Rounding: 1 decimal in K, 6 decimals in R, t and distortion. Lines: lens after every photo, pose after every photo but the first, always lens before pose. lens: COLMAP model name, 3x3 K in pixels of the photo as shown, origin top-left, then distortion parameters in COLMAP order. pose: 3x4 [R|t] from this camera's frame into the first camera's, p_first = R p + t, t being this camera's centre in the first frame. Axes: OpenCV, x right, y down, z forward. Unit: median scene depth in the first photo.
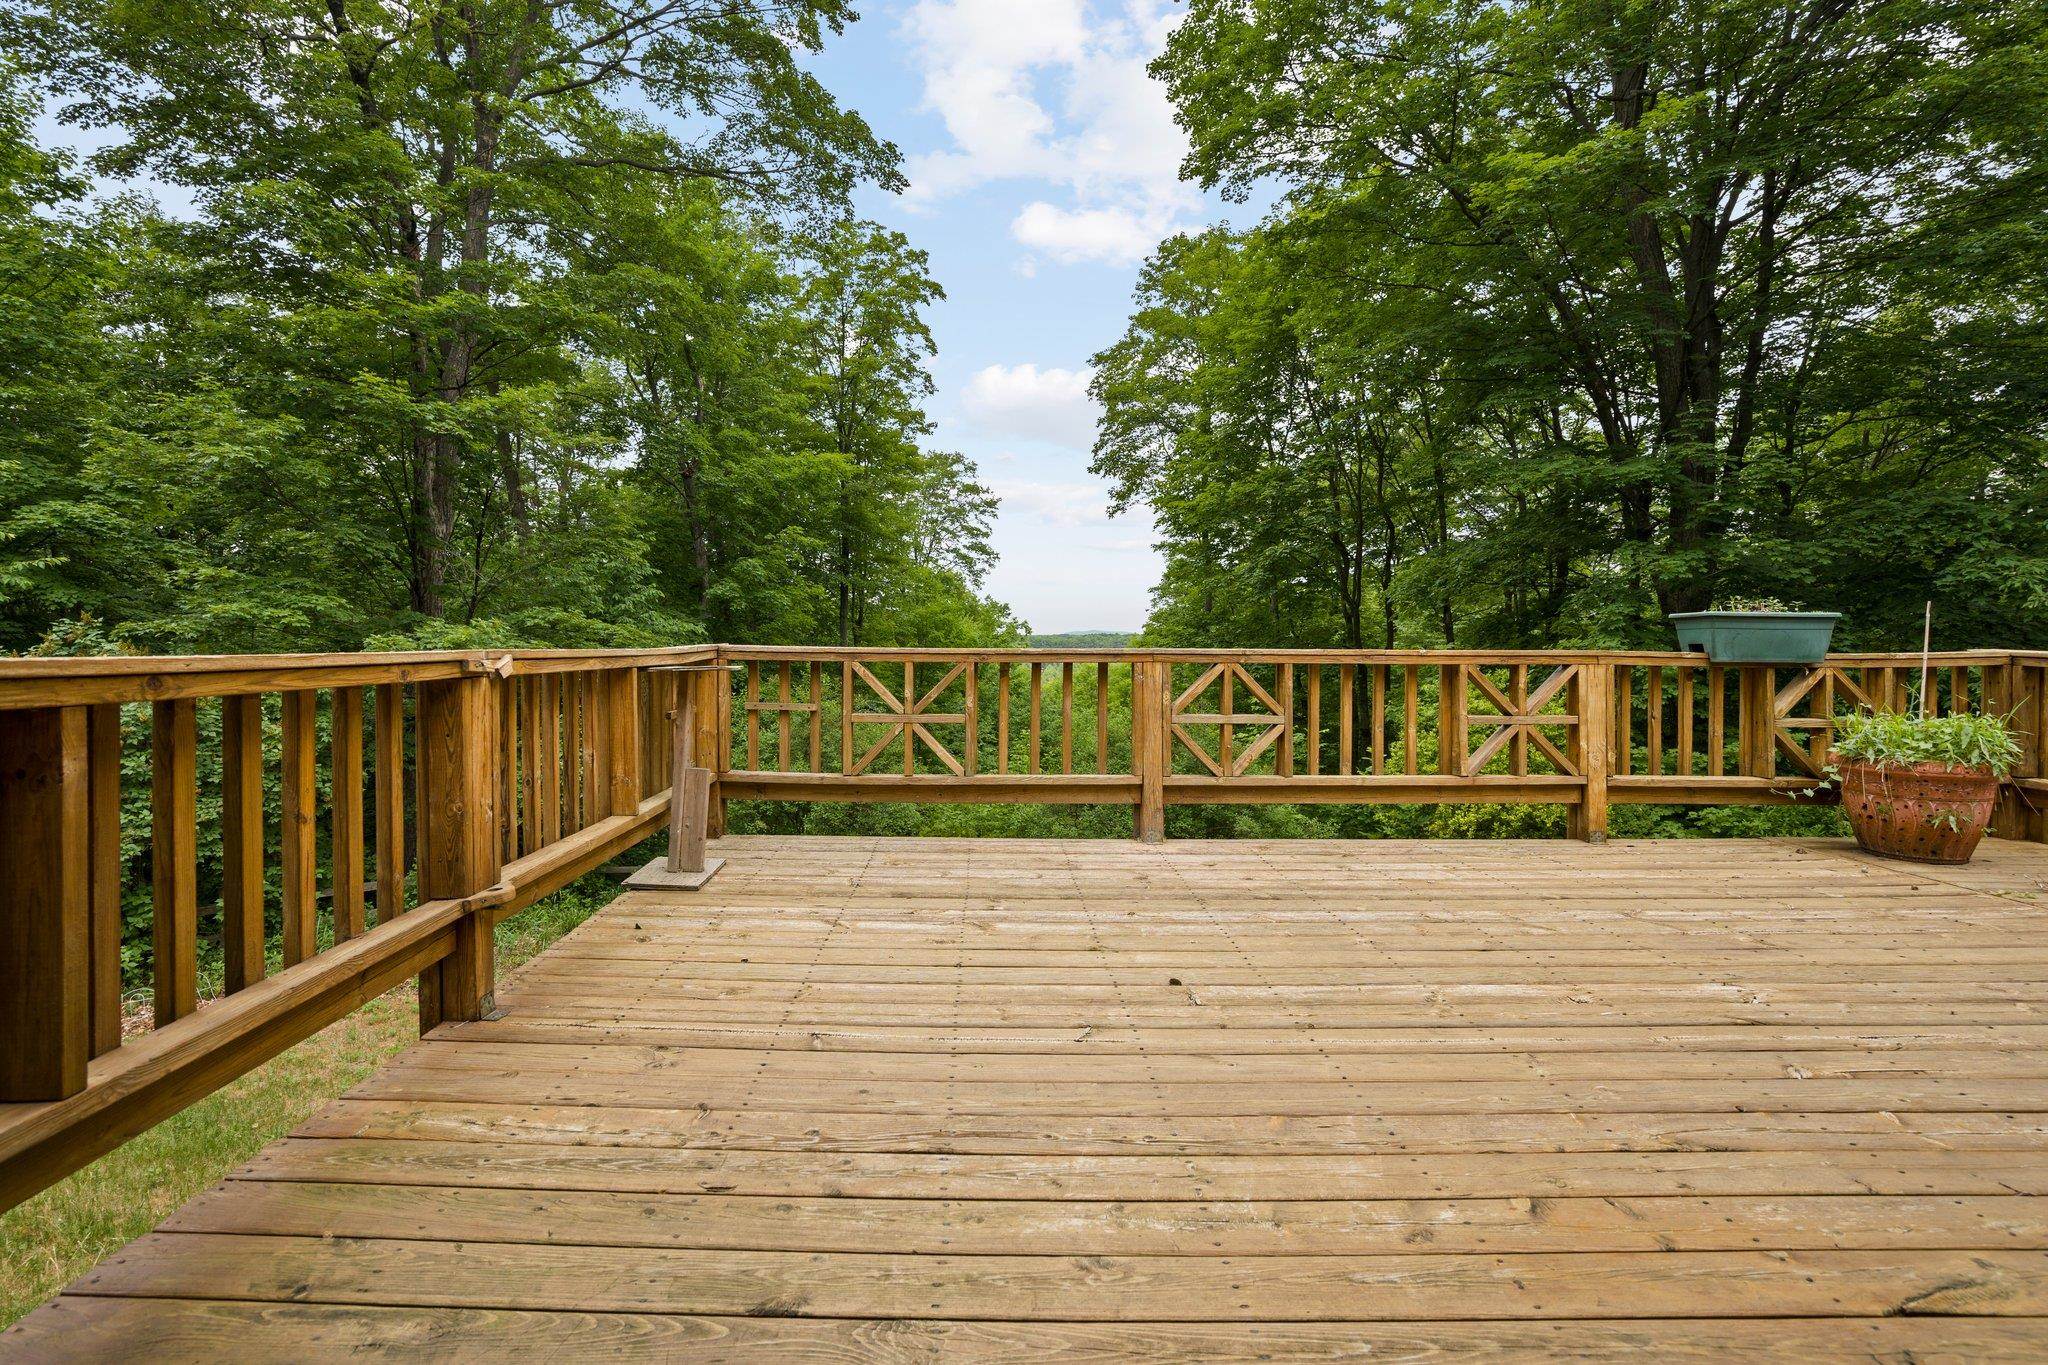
lens RADIAL K [[990.8, 0, 968.9], [0, 990.8, 644.3], [0, 0, 1]] dist [-0.054435, 0.024483]
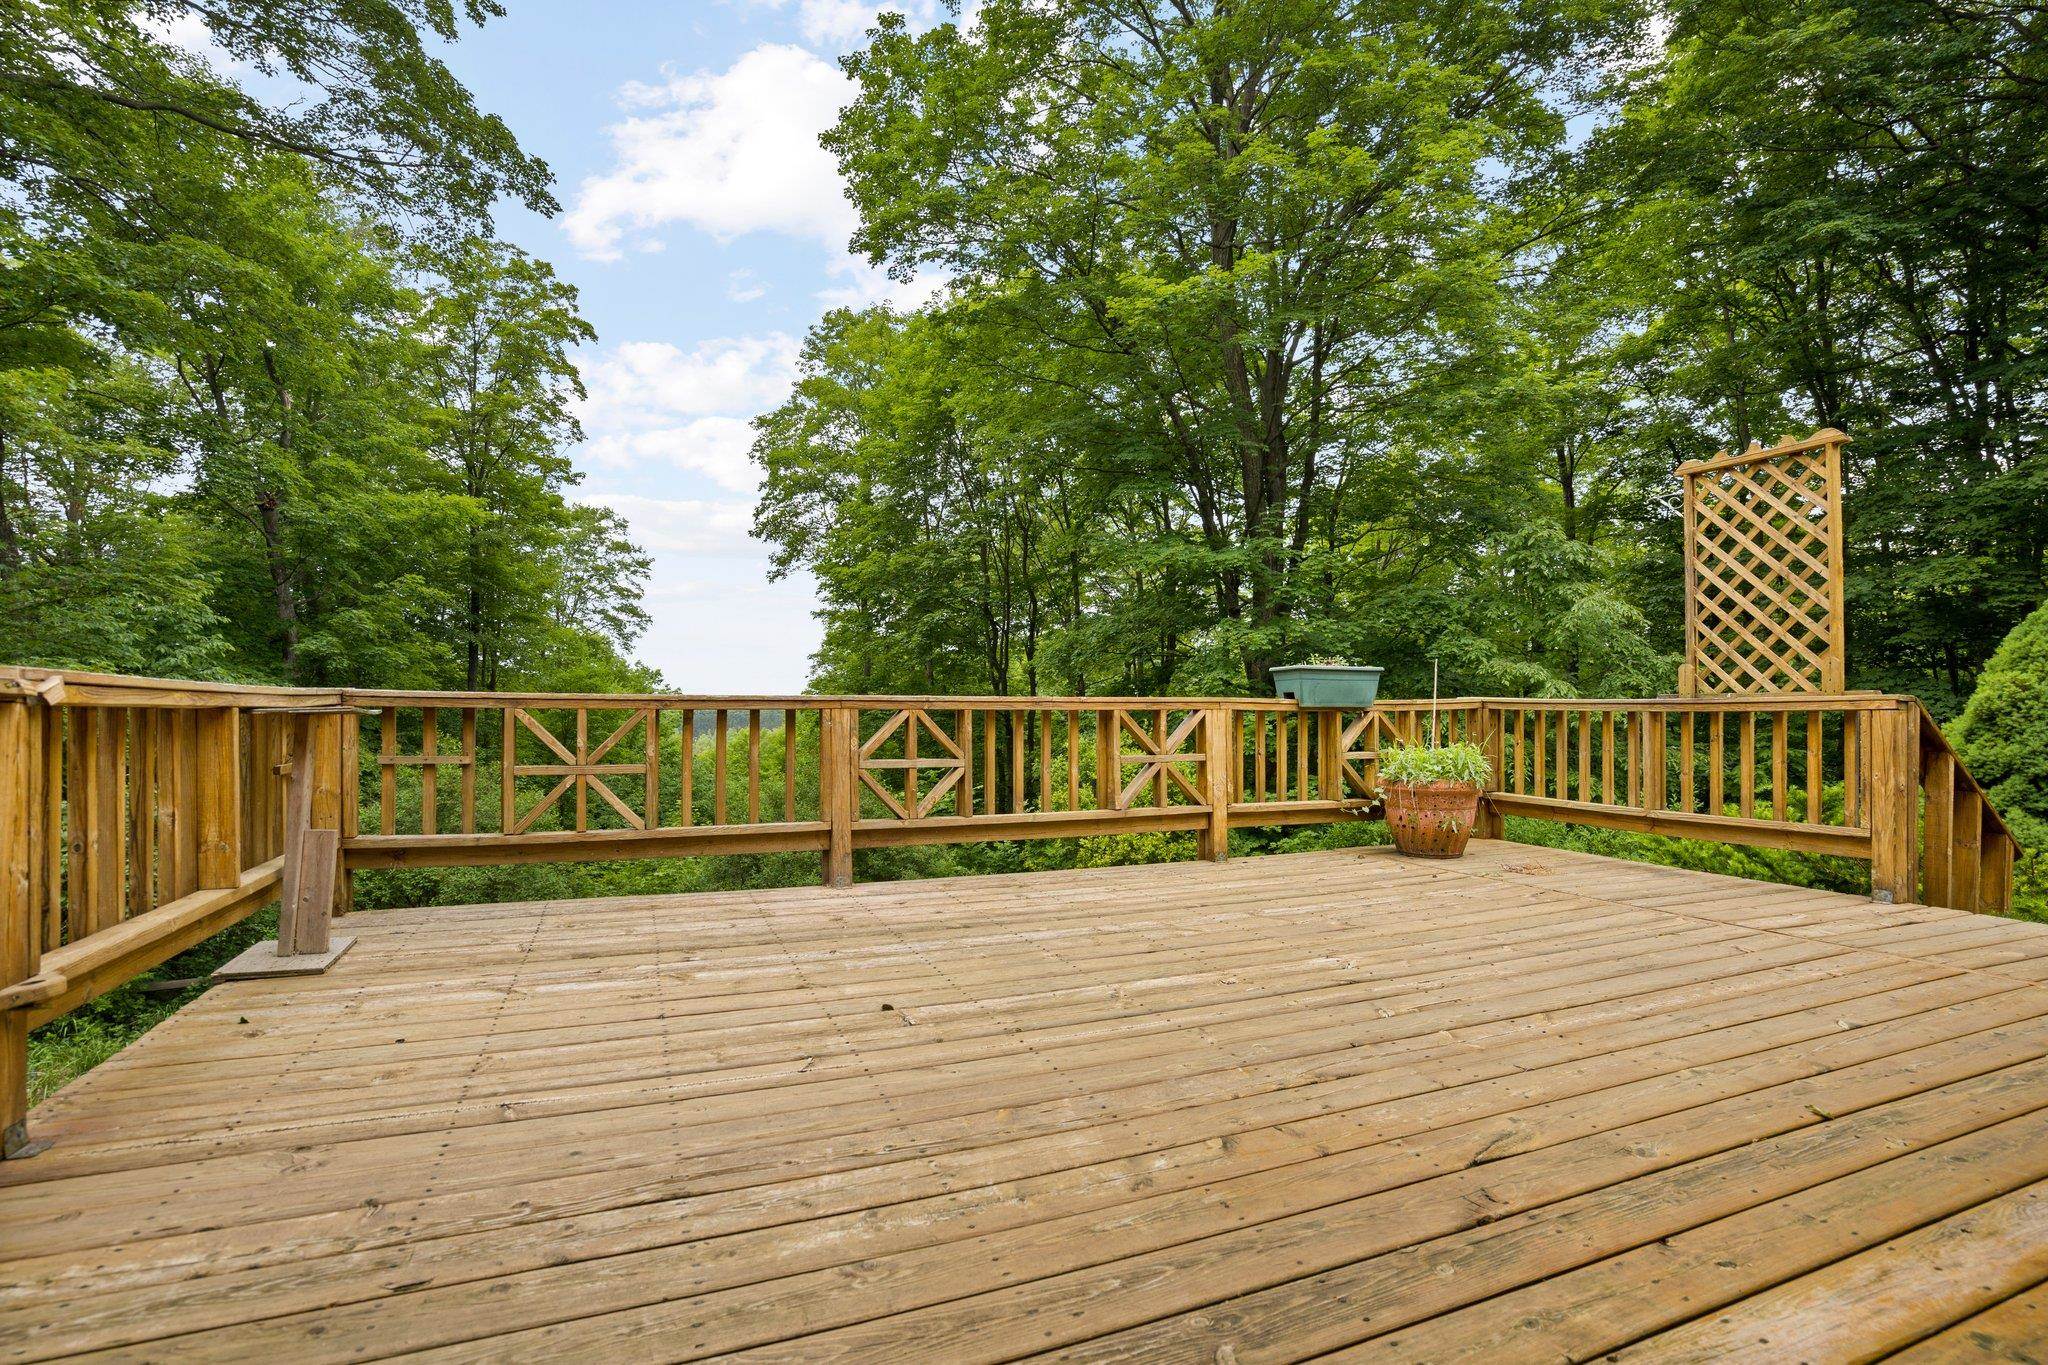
lens RADIAL K [[974.8, 0, 1026.8], [0, 974.8, 699.2], [0, 0, 1]] dist [-0.051429, 0.024234]
pose [[0.920320, -0.001353, 0.391165, -0.011399], [0.006303, 0.999915, -0.011370, 0.008167], [-0.391116, 0.012930, 0.920250, 0.002923]]
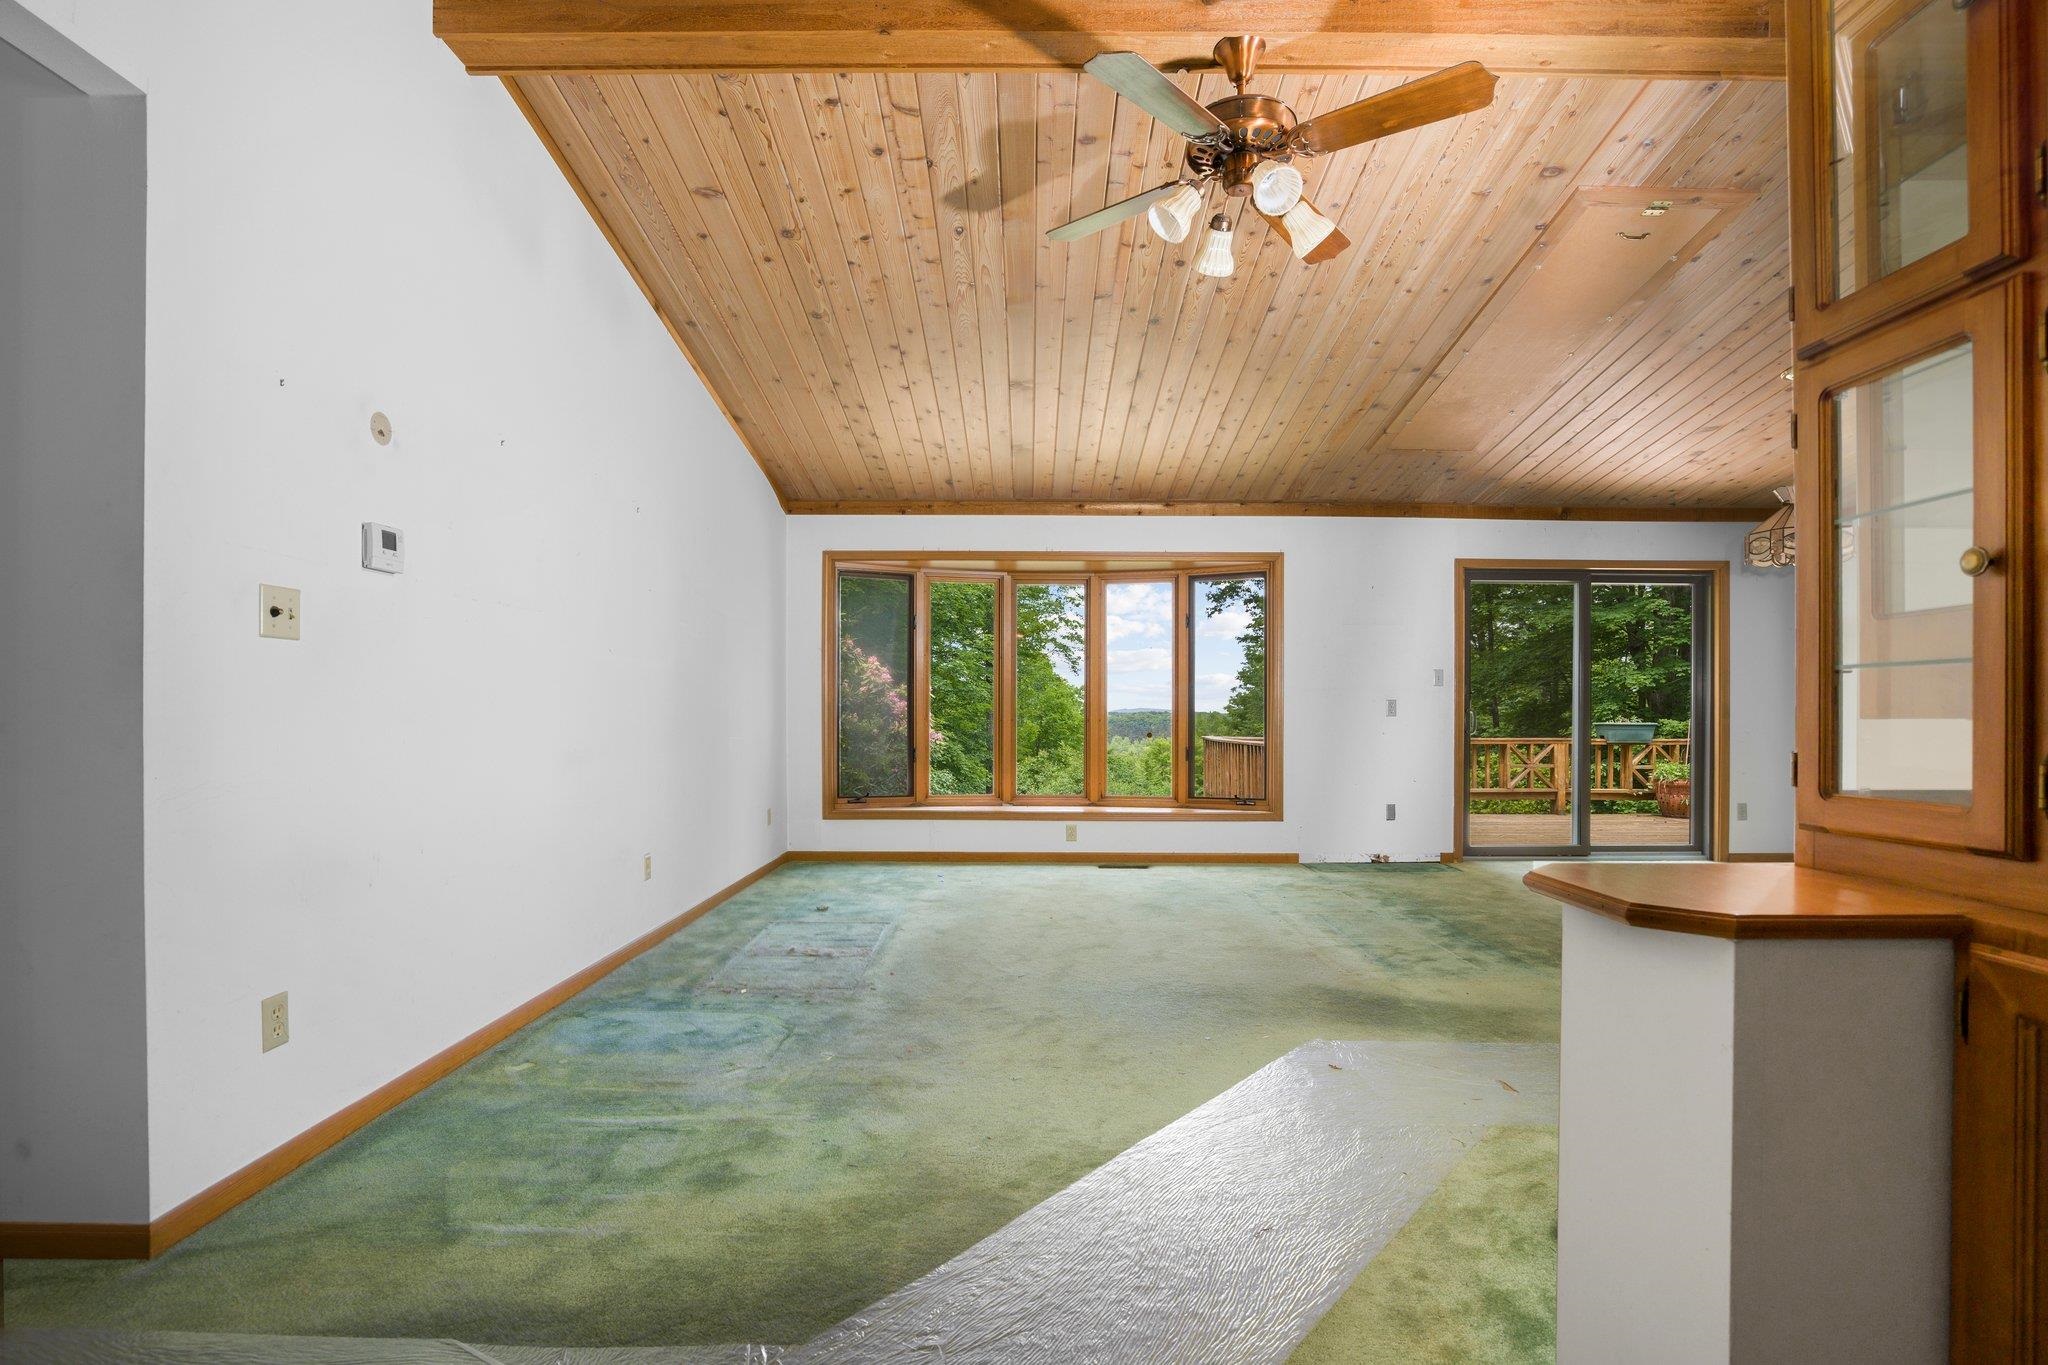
lens RADIAL K [[974.8, 0, 1026.8], [0, 974.8, 699.2], [0, 0, 1]] dist [-0.051429, 0.024234]
pose [[0.999992, -0.002060, 0.003282, -0.300923], [0.002136, 0.999728, -0.023223, -0.016582], [-0.003234, 0.023230, 0.999725, -0.601513]]
